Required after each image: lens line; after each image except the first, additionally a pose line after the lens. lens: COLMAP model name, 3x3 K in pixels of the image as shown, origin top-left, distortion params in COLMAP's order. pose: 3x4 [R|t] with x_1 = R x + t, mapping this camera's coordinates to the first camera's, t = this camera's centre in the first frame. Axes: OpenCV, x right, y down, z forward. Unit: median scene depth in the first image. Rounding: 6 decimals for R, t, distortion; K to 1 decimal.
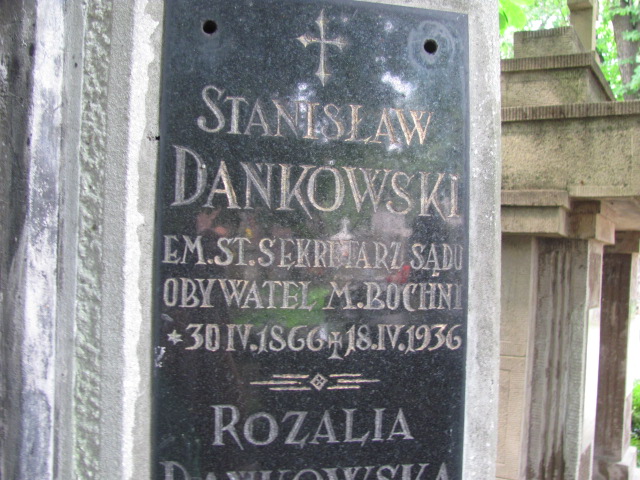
lens RADIAL K [[676.3, 0, 320.0], [0, 676.3, 240.0], [0, 0, 1]] dist [-0.239054, 0.269825]
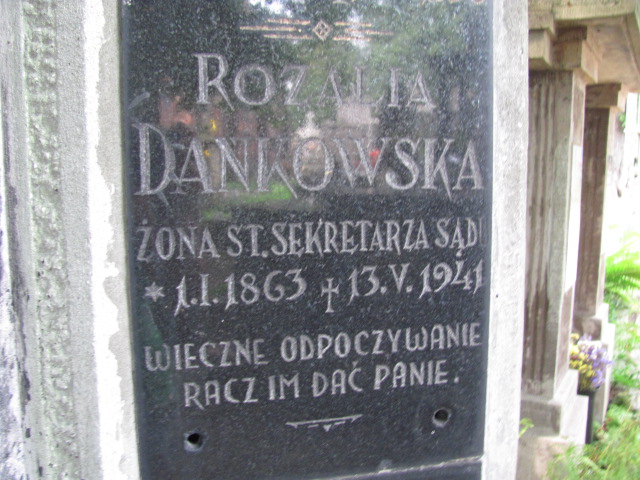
lens RADIAL K [[676.3, 0, 320.0], [0, 676.3, 240.0], [0, 0, 1]] dist [-0.239054, 0.269825]
pose [[0.998364, -0.038253, 0.042505, -0.048799], [0.030913, 0.986372, 0.161599, 0.329836], [-0.048107, -0.160021, 0.985941, 0.146182]]
